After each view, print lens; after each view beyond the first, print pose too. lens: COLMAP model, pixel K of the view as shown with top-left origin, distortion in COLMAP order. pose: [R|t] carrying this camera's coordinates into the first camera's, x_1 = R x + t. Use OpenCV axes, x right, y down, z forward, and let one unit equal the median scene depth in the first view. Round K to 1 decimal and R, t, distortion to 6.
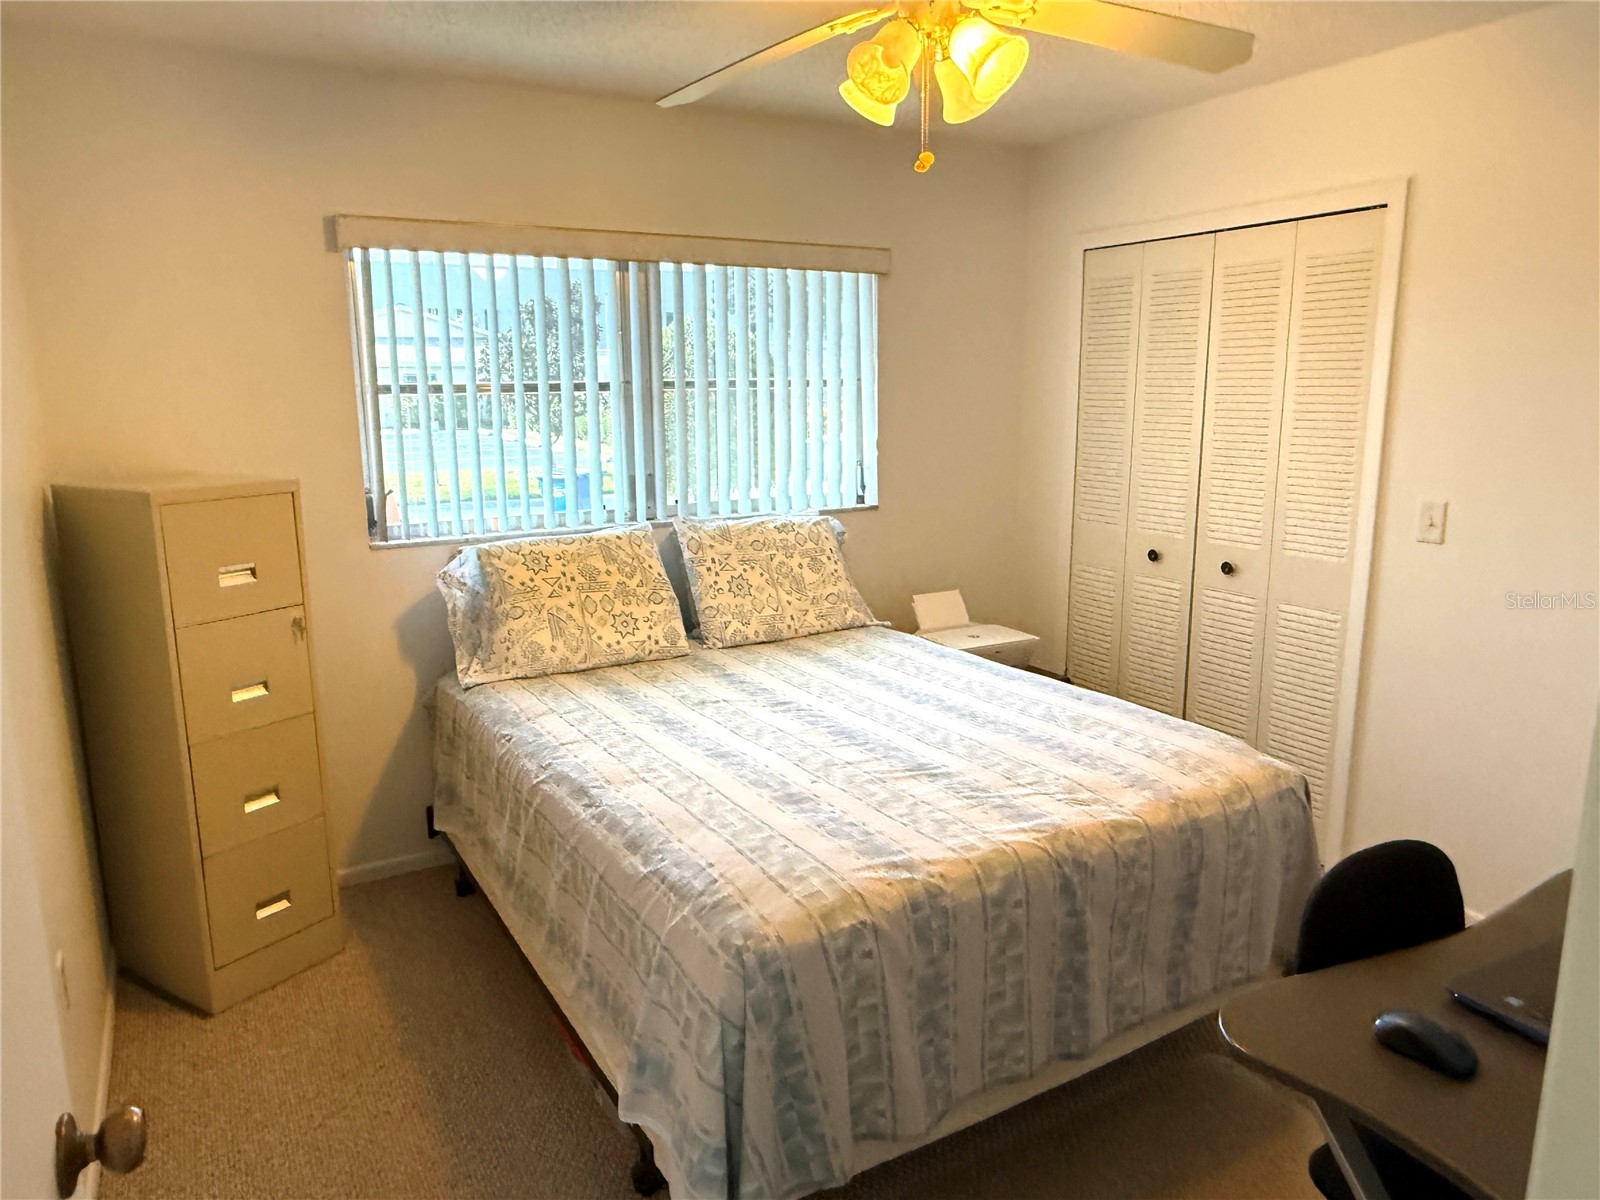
lens RADIAL K [[1078.1, 0, 795.3], [0, 1078.1, 598.8], [0, 0, 1]] dist [-0.003057, 0.002351]
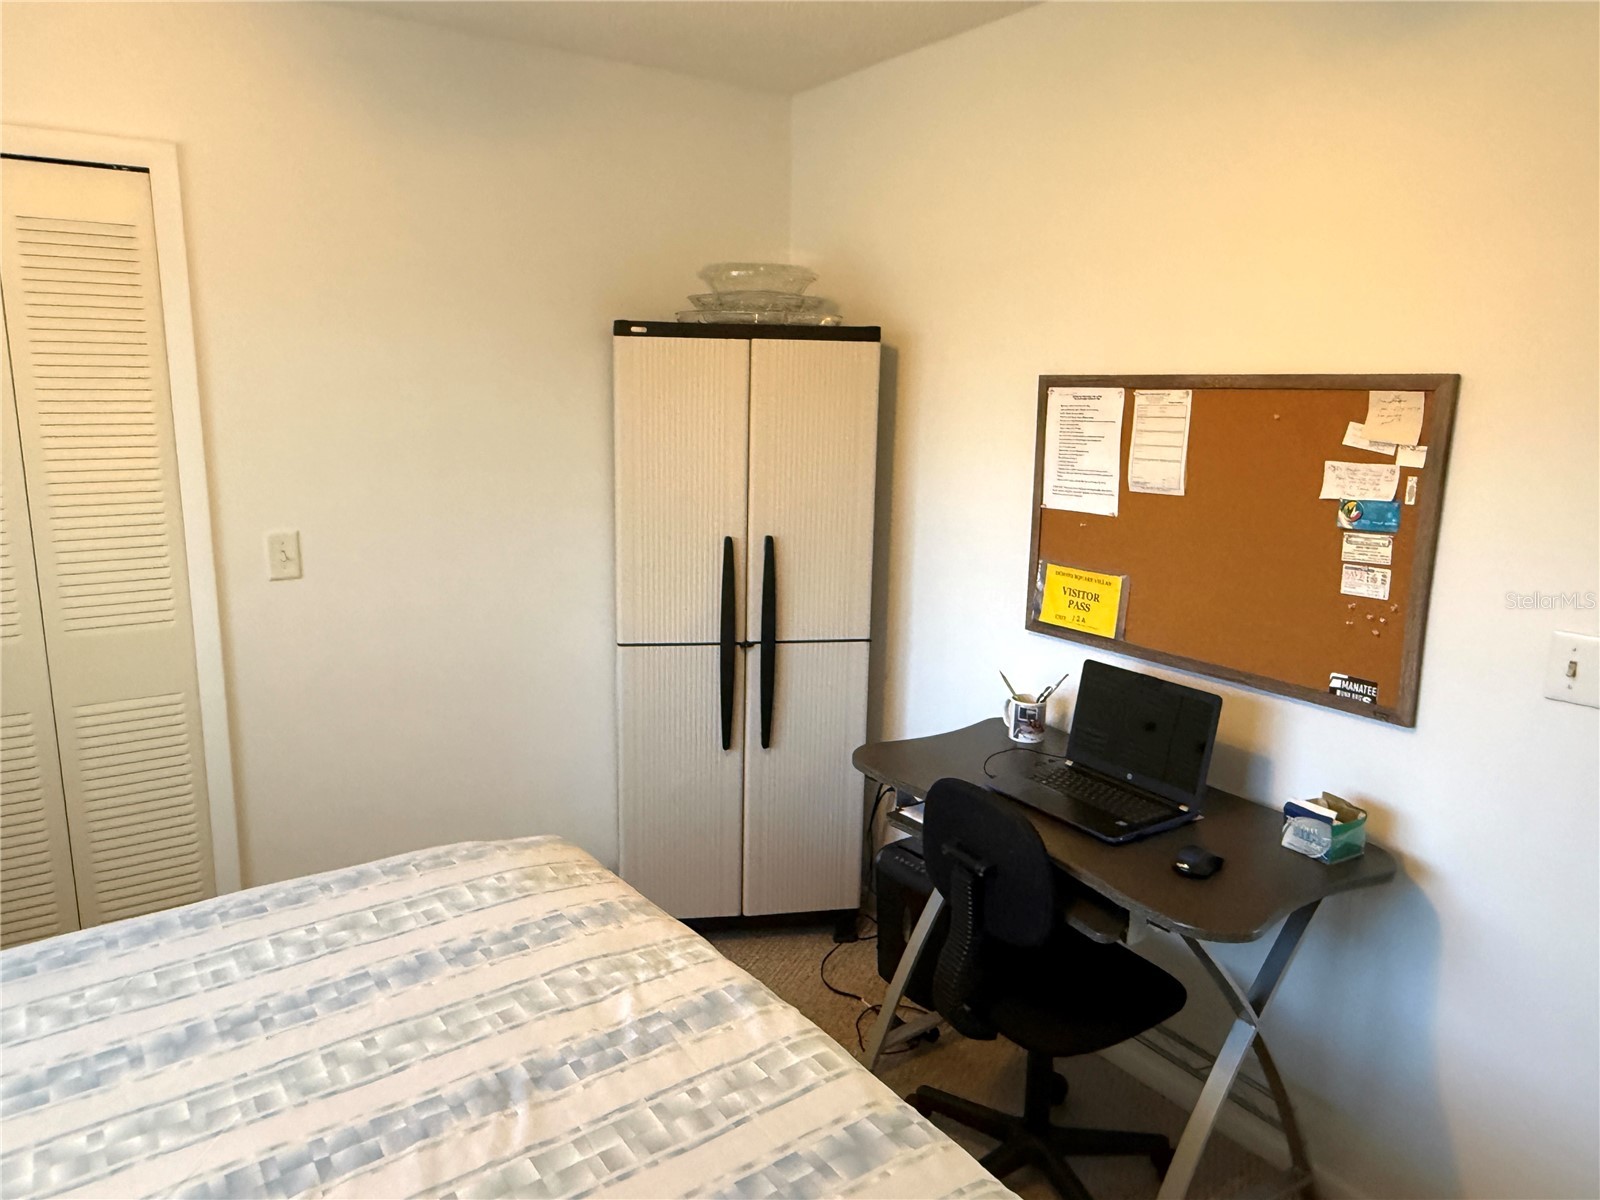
lens RADIAL K [[1078.1, 0, 795.3], [0, 1078.1, 598.8], [0, 0, 1]] dist [-0.003057, 0.002351]
pose [[-0.074625, -0.184077, 0.980075, -0.361876], [0.189584, 0.962272, 0.195169, -0.154665], [-0.979024, 0.200371, -0.036911, 0.750008]]
